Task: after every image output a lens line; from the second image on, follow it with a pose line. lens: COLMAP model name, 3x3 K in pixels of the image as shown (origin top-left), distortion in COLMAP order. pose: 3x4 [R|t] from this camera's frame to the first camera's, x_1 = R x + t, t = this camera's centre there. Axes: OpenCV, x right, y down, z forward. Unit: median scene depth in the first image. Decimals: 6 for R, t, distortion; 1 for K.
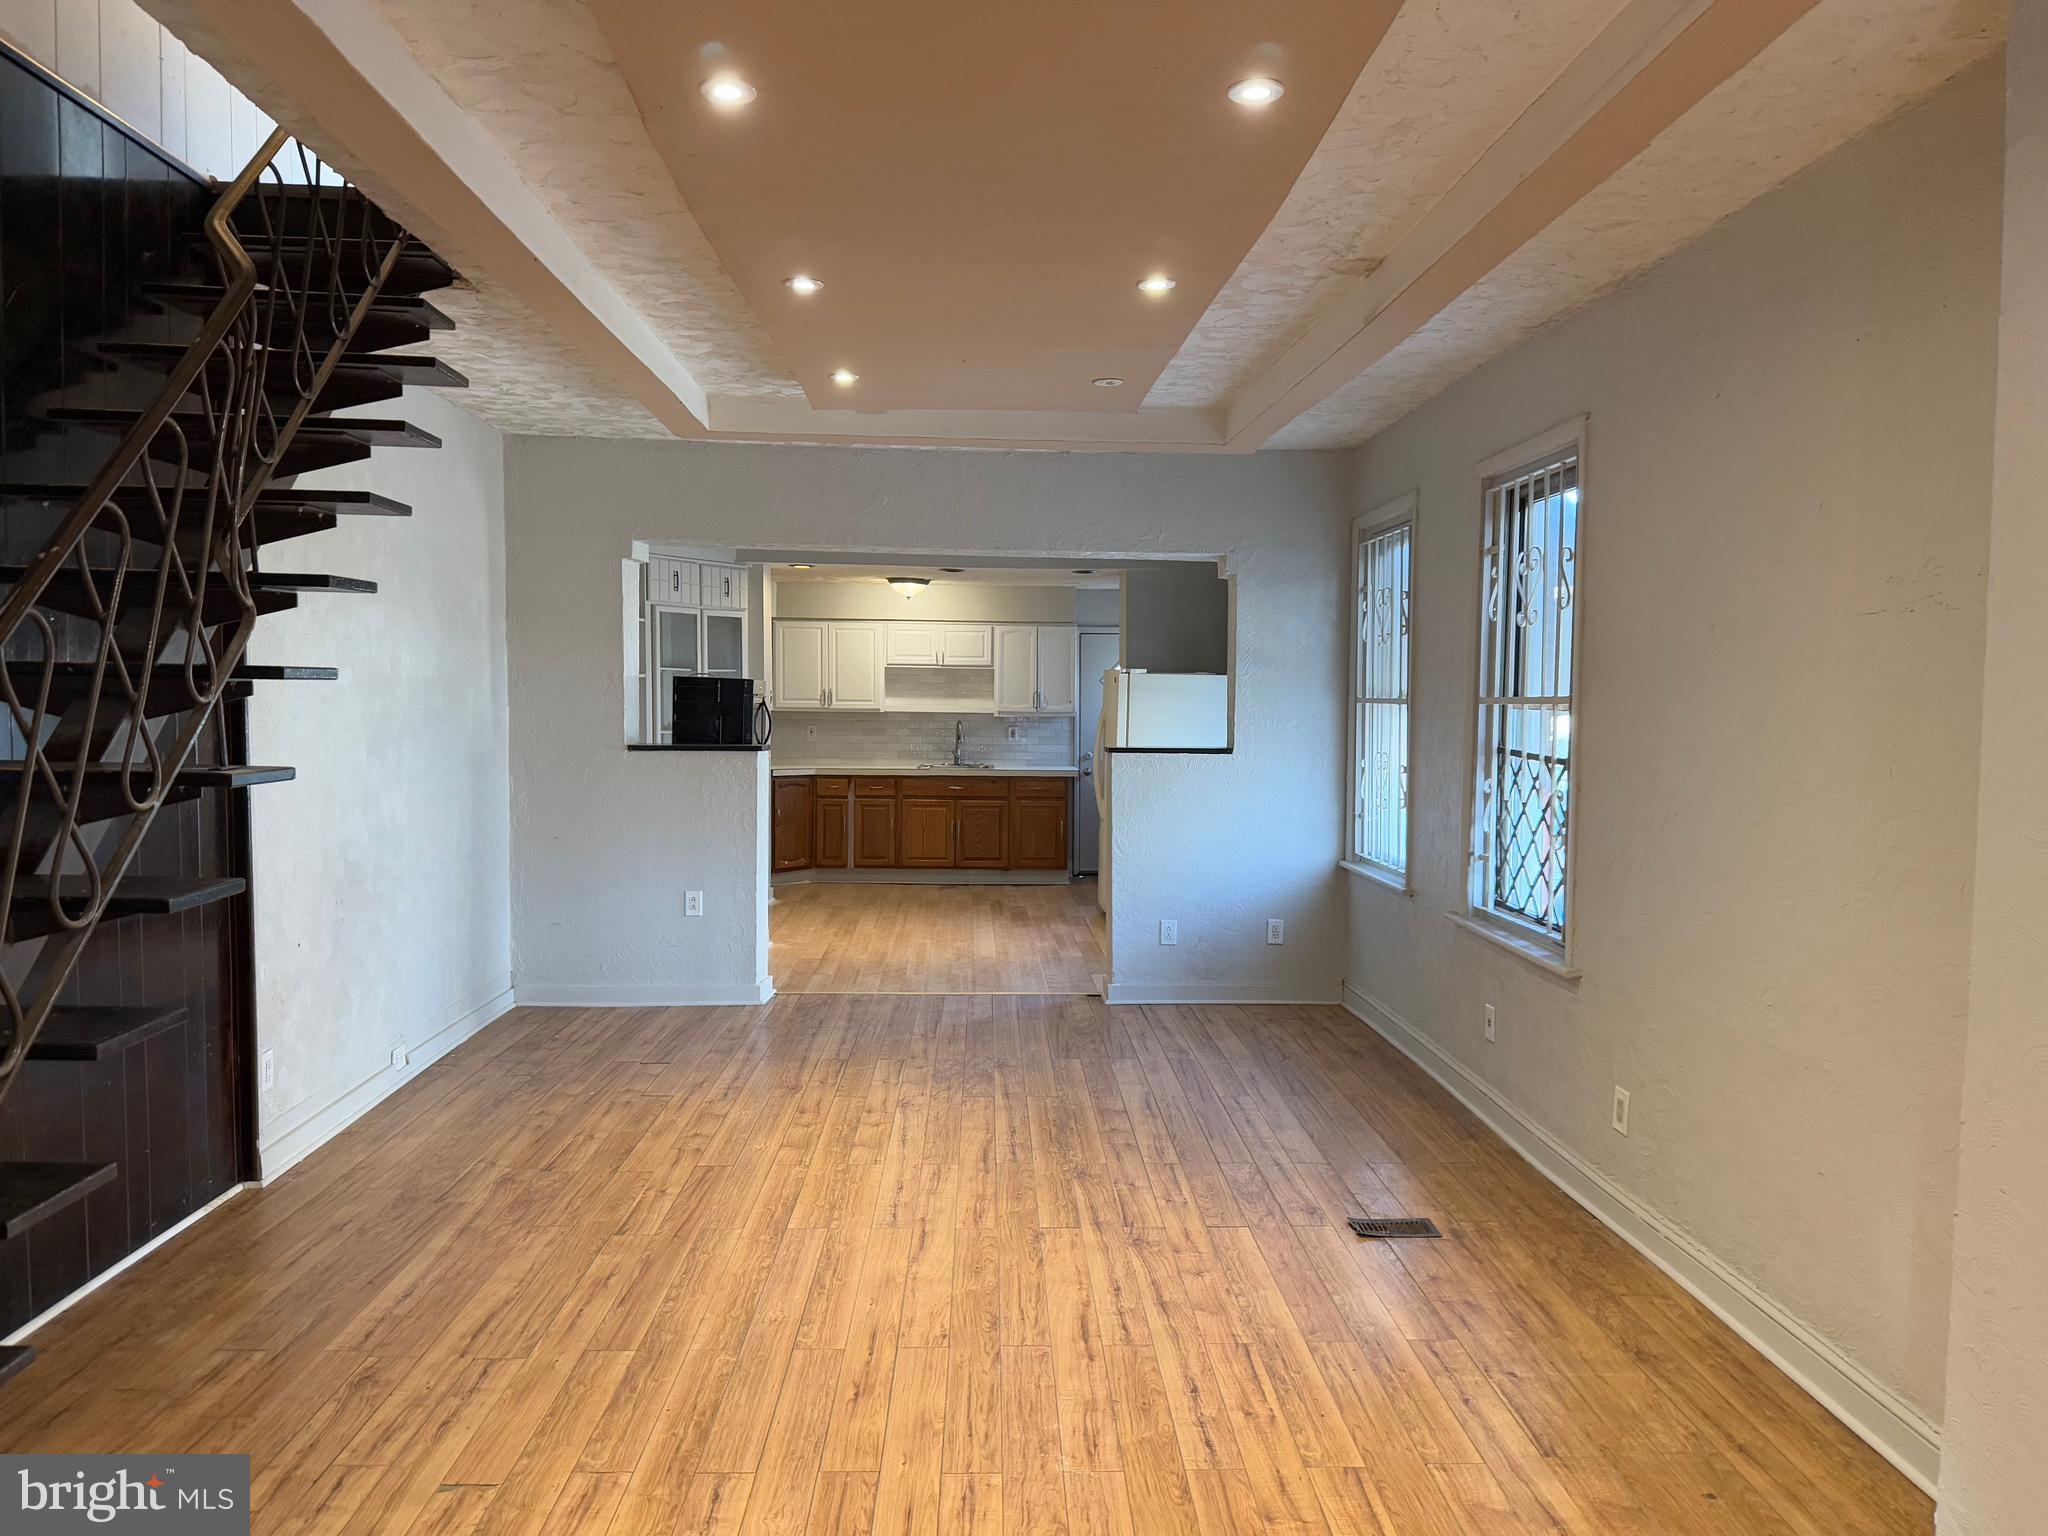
lens RADIAL K [[1430.9, 0, 1010.9], [0, 1430.9, 774.9], [0, 0, 1]] dist [0.173527, -0.306439]
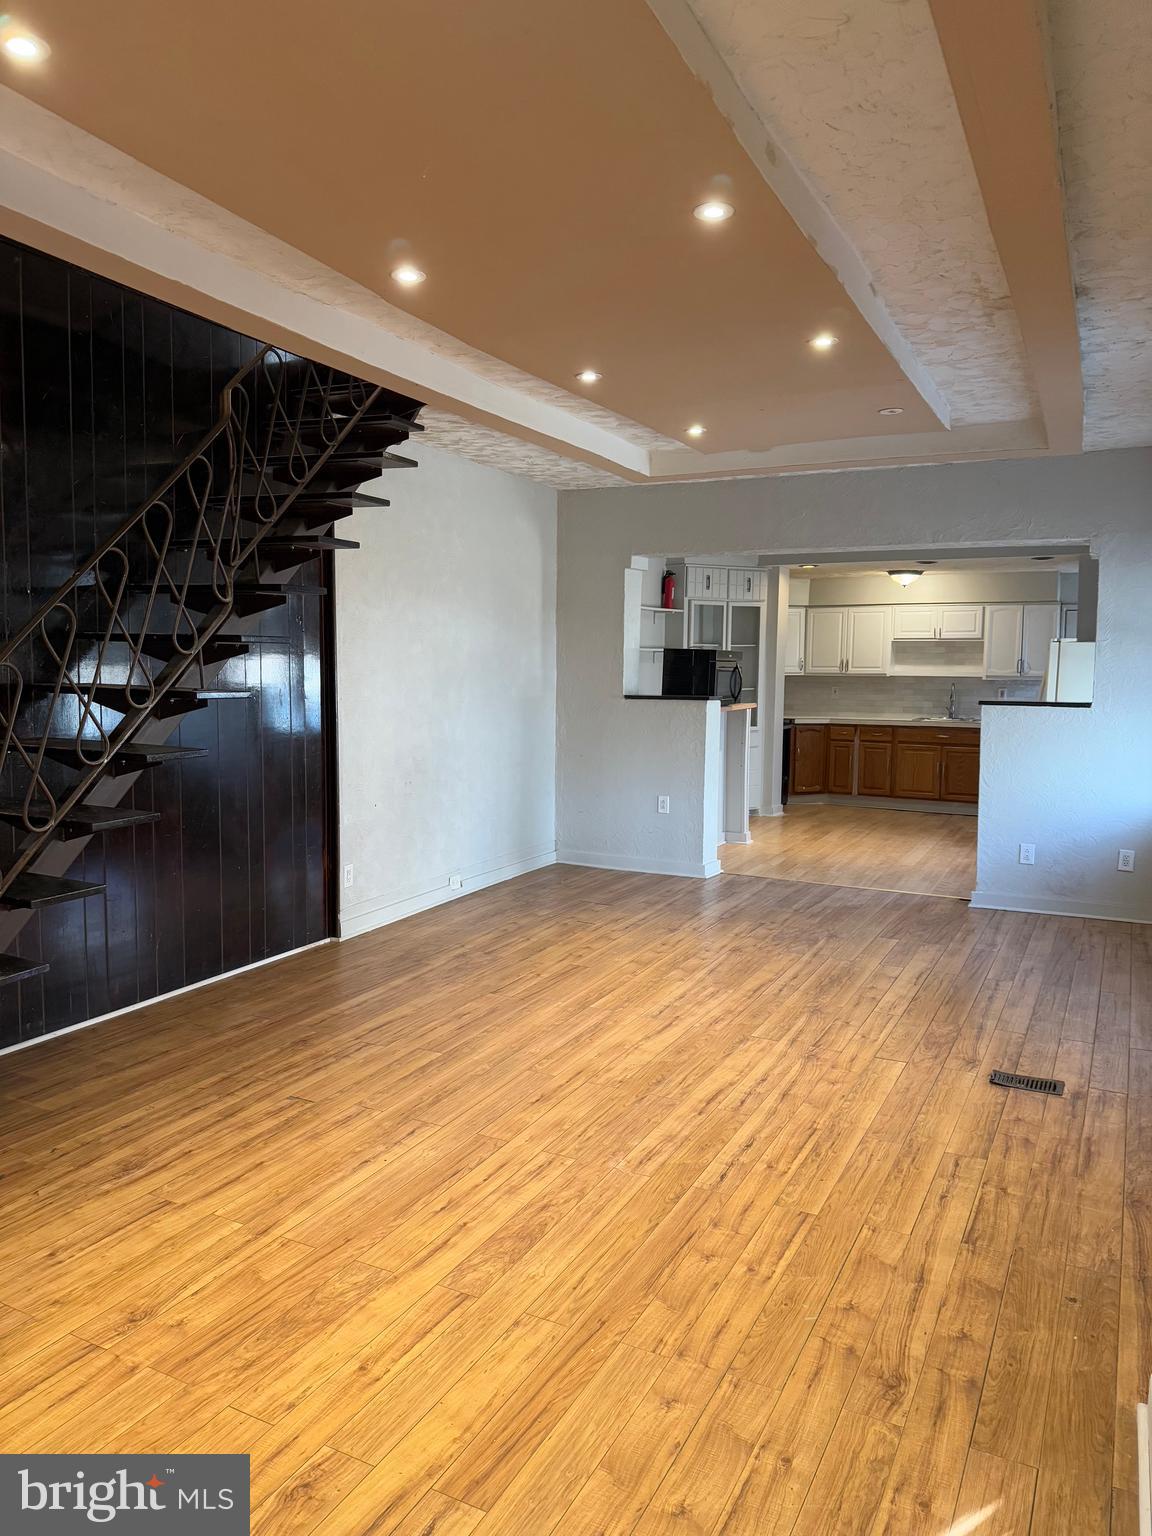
lens RADIAL K [[1073.1, 0, 570.0], [0, 1073.1, 760.2], [0, 0, 1]] dist [0.173527, -0.306439]
pose [[0.880149, 0.041558, -0.472875, 0.293890], [-0.028224, 0.998980, 0.035261, 0.012446], [0.473858, -0.017688, 0.880424, 0.001159]]
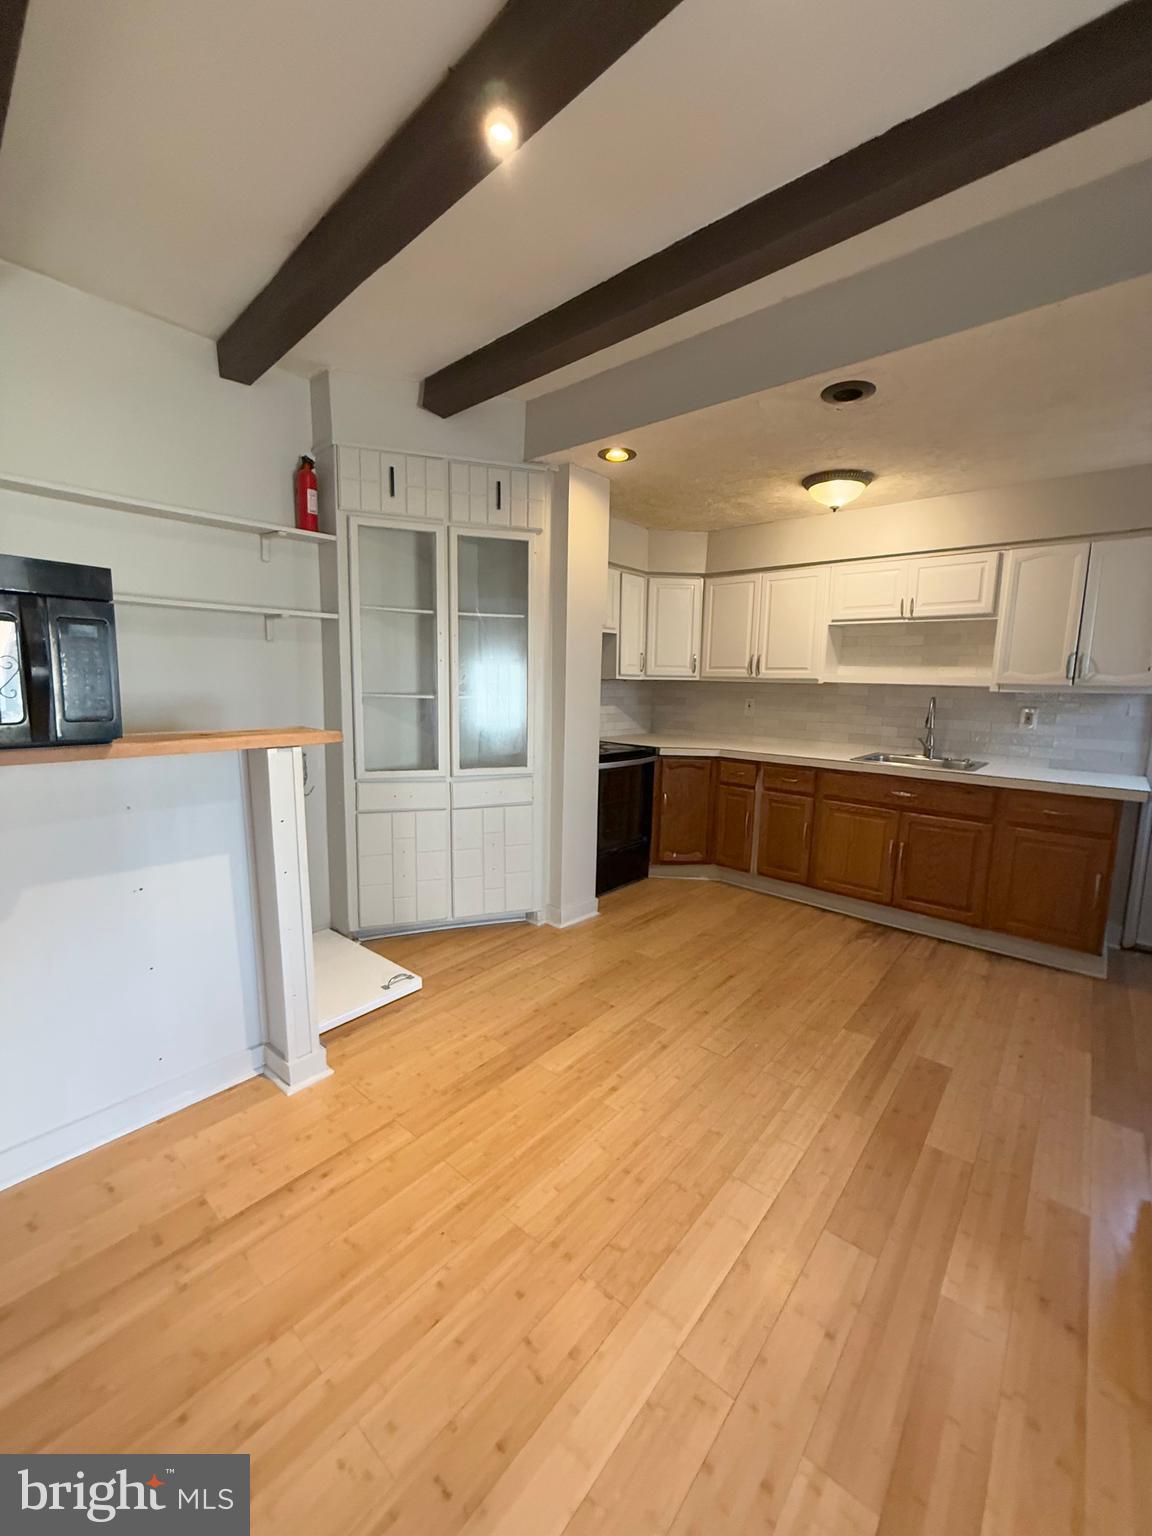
lens RADIAL K [[611.6, 0, 576.9], [0, 611.6, 762.3], [0, 0, 1]] dist [0.000059, -0.000039]
pose [[0.743253, 0.096420, -0.662026, 0.087465], [-0.053284, 0.994948, 0.085087, -0.051927], [0.666886, -0.027965, 0.744635, 1.557211]]
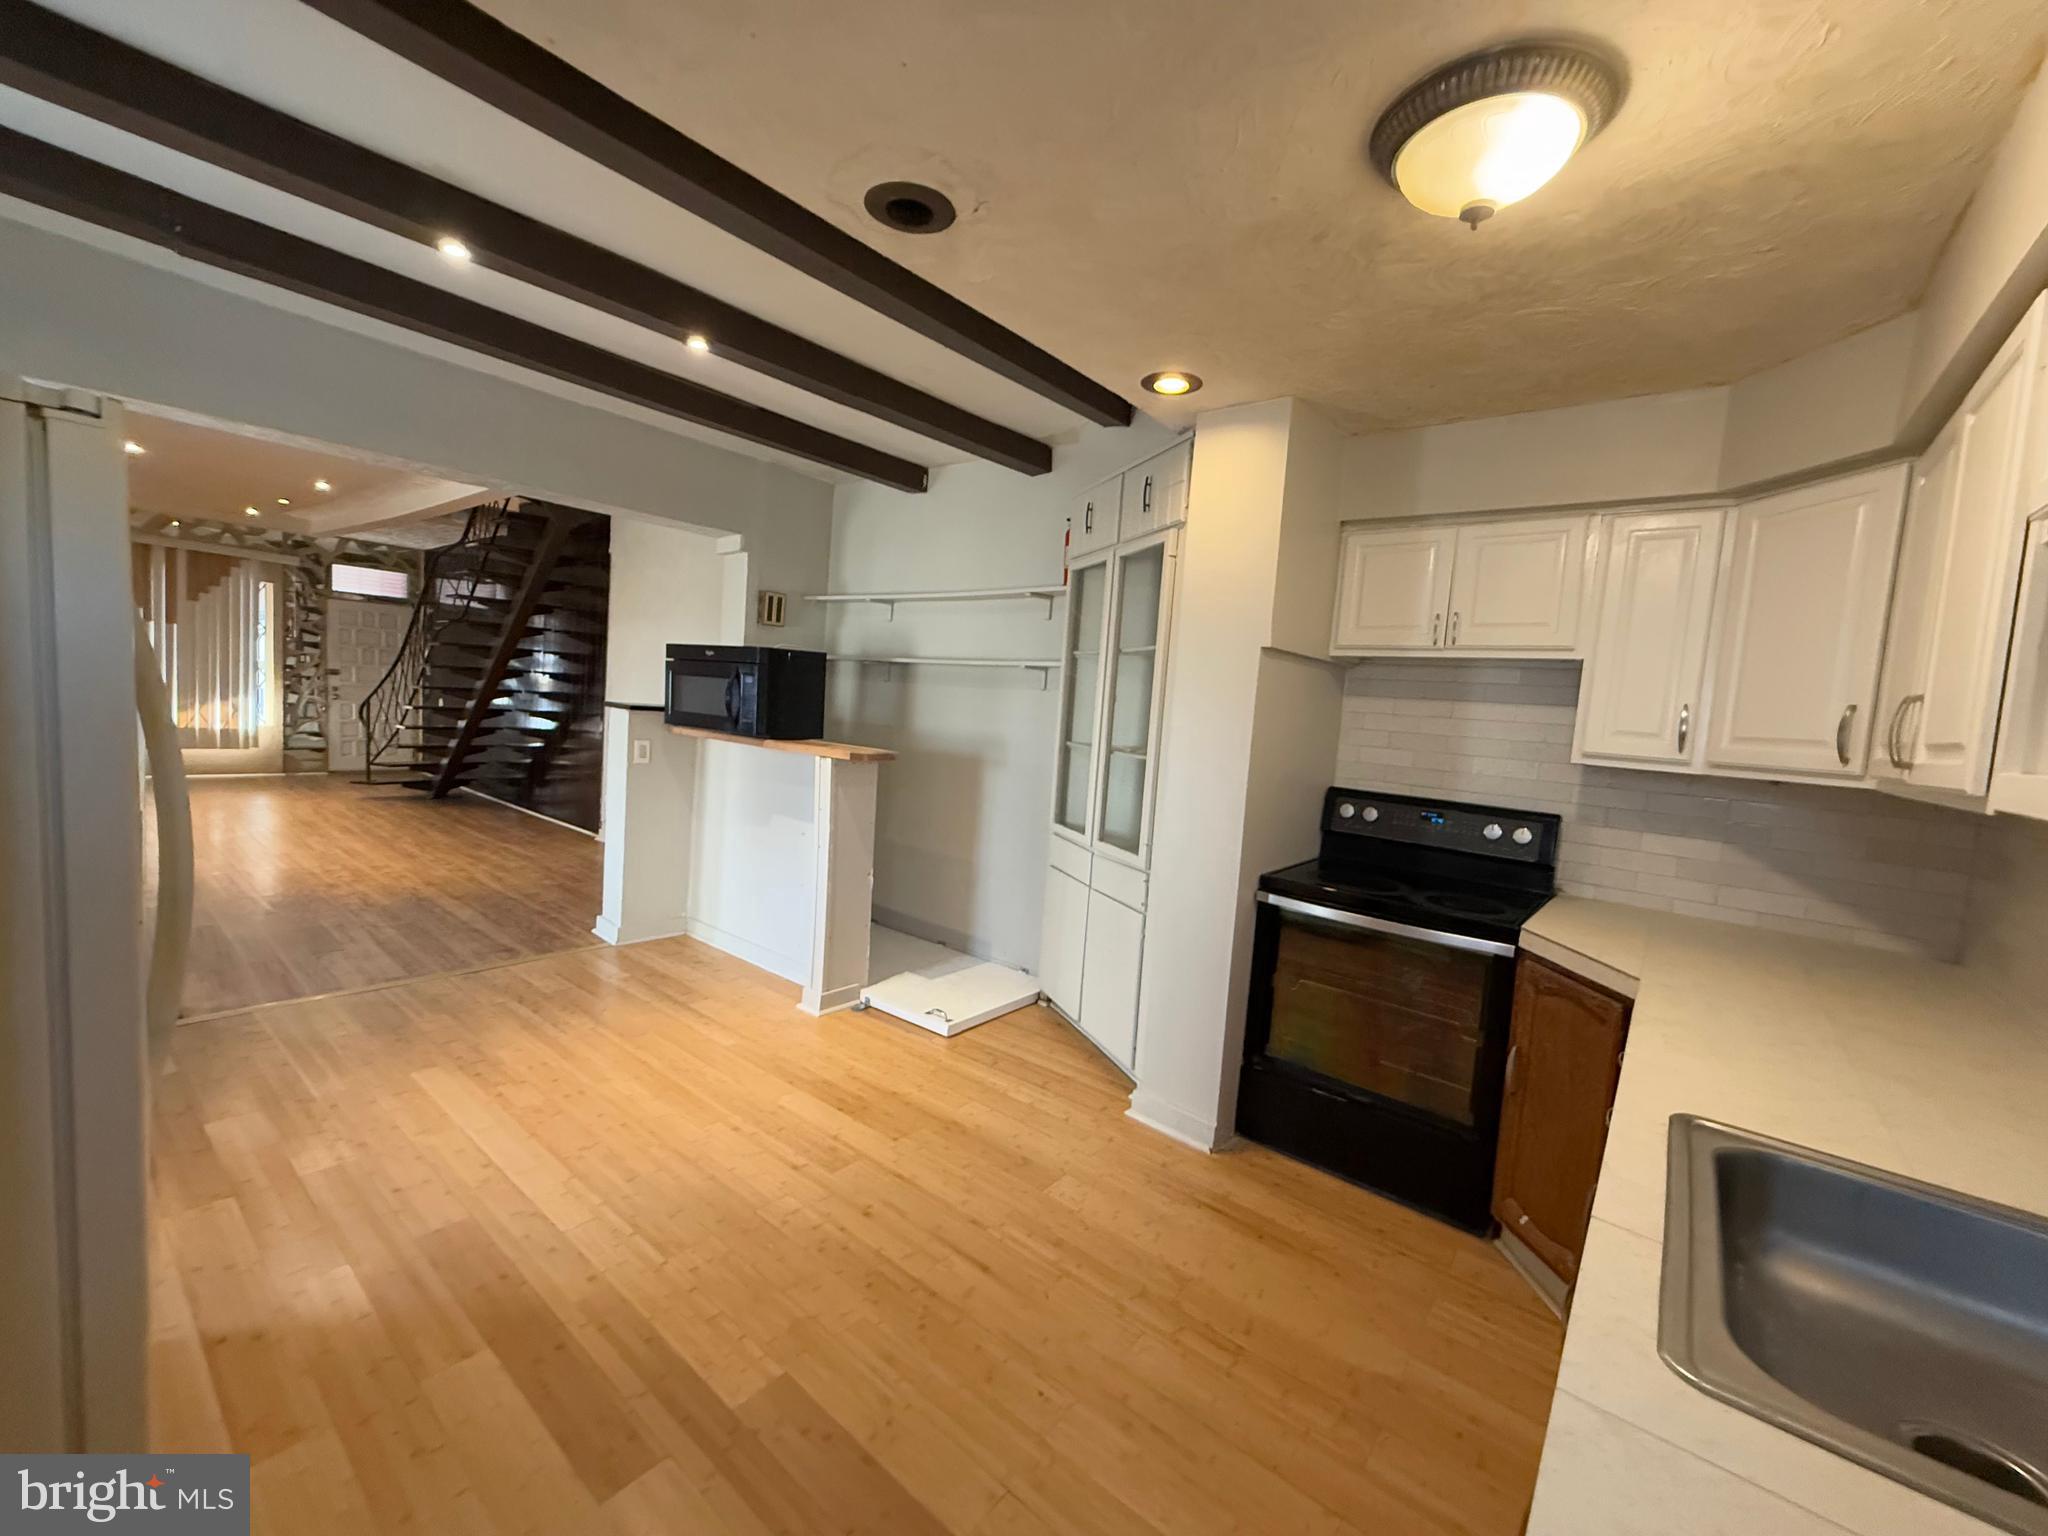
lens RADIAL K [[823.2, 0, 1024.0], [0, 823.2, 765.4], [0, 0, 1]] dist [0.000259, -0.000027]
pose [[-0.642164, 0.000717, -0.766567, 0.141336], [-0.122864, 0.986975, 0.103848, -0.107989], [0.756657, 0.160871, -0.633712, 2.303323]]
